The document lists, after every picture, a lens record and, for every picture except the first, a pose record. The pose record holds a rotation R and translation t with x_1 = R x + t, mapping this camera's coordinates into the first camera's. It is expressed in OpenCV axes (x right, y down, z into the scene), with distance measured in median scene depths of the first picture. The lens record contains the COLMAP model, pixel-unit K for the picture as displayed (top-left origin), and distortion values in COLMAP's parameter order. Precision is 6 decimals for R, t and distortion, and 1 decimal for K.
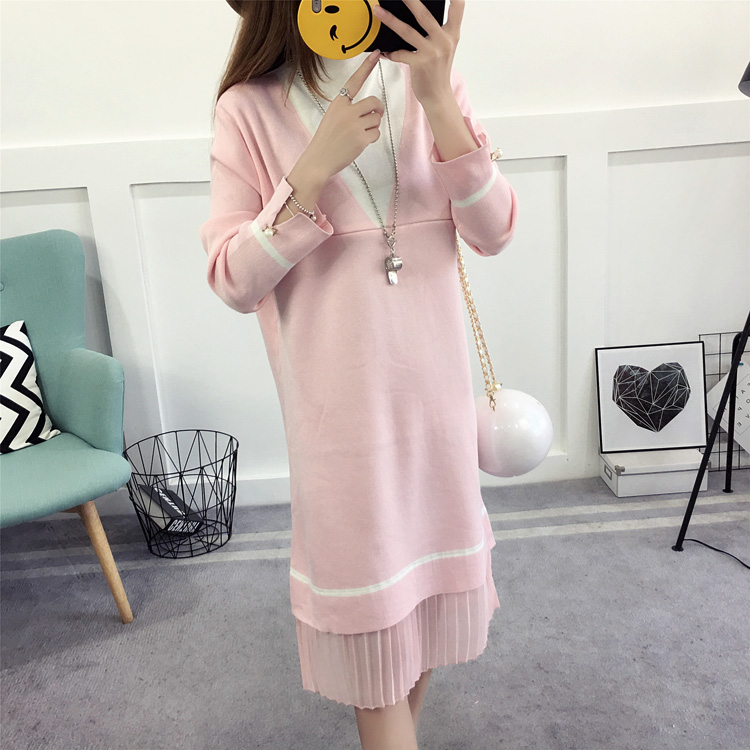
lens RADIAL K [[827.5, 0, 371.0], [0, 827.5, 370.9], [0, 0, 1]] dist [0.080029, -0.114078]
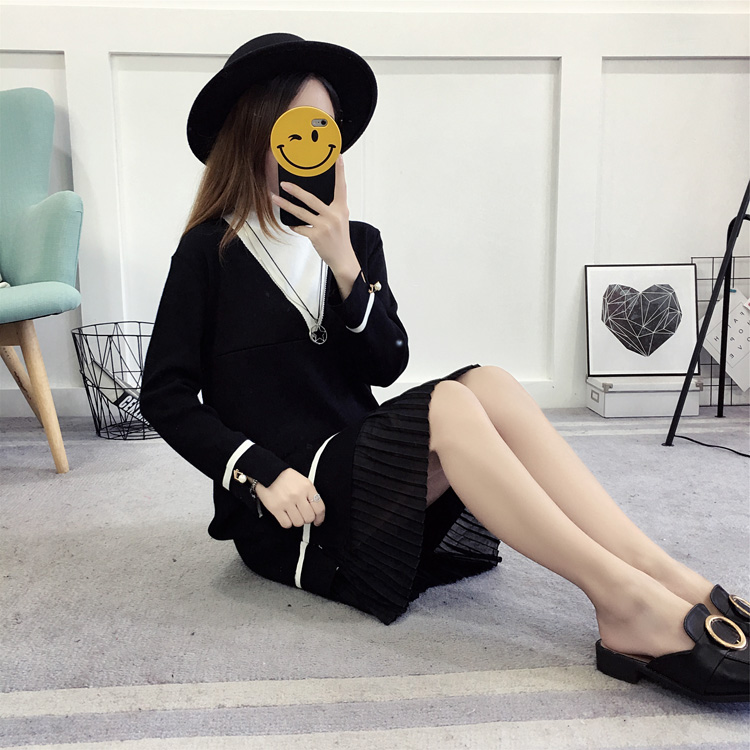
lens RADIAL K [[829.2, 0, 382.6], [0, 829.2, 379.0], [0, 0, 1]] dist [0.049327, -0.015667]
pose [[0.998378, 0.051594, 0.024069, 0.022509], [-0.048286, 0.991336, -0.122152, 0.258126], [-0.030162, 0.120791, 0.992220, 0.076312]]
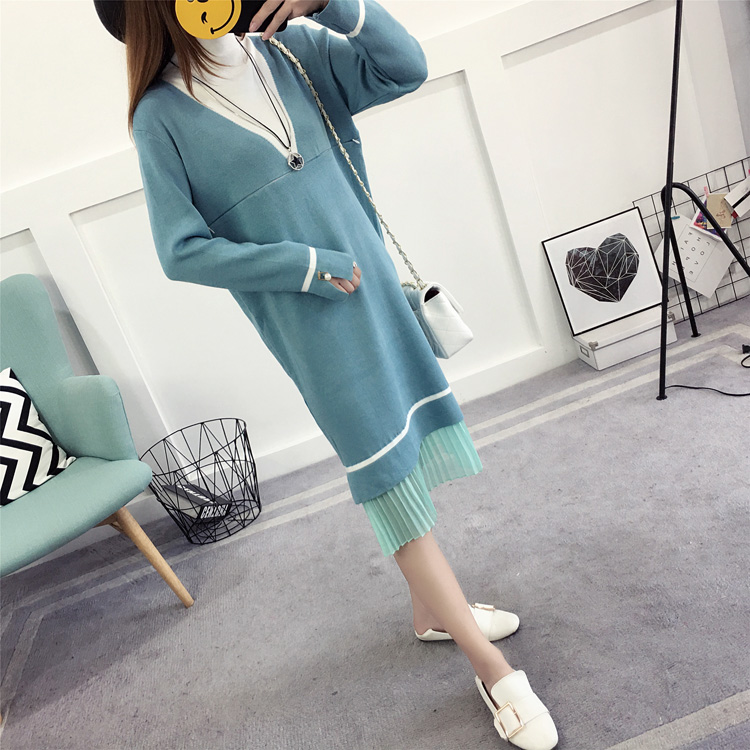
lens RADIAL K [[828.3, 0, 374.0], [0, 828.3, 375.3], [0, 0, 1]] dist [0.052427, -0.000419]
pose [[0.959087, -0.282773, 0.013827, 0.004704], [0.281856, 0.958290, 0.047307, 0.028183], [-0.026627, -0.041474, 0.998785, -0.057532]]
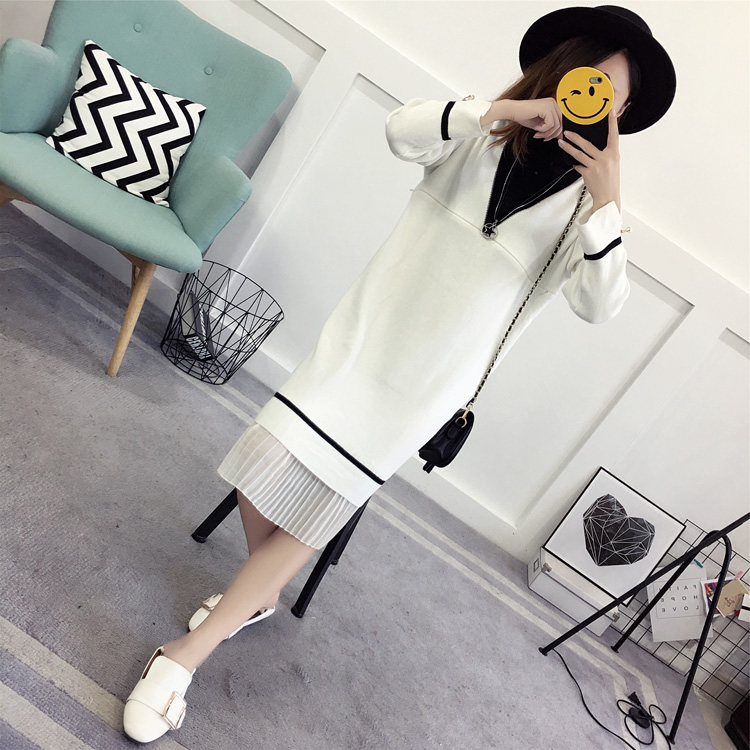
lens RADIAL K [[831.0, 0, 384.1], [0, 831.0, 377.6], [0, 0, 1]] dist [0.044854, -0.014684]
pose [[0.775176, 0.630509, -0.039518, 0.030265], [-0.631030, 0.775758, -0.000932, 0.067429], [0.030069, 0.025659, 0.999218, -0.075681]]
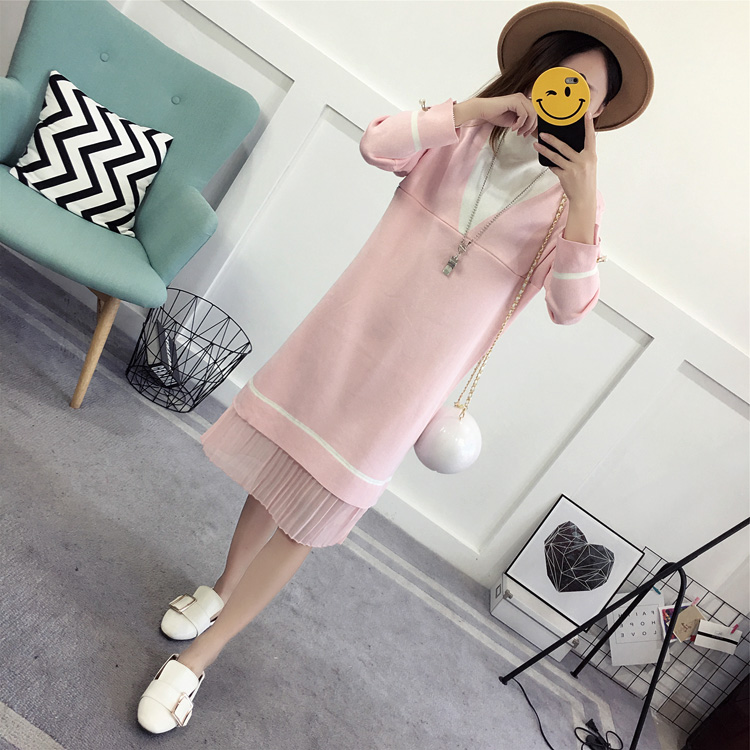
lens RADIAL K [[829.2, 0, 382.6], [0, 829.2, 379.0], [0, 0, 1]] dist [0.049327, -0.015667]
pose [[0.771134, 0.636498, -0.014916, 0.013762], [-0.636673, 0.770935, -0.017532, 0.028247], [0.000340, 0.023016, 0.999735, -0.085094]]
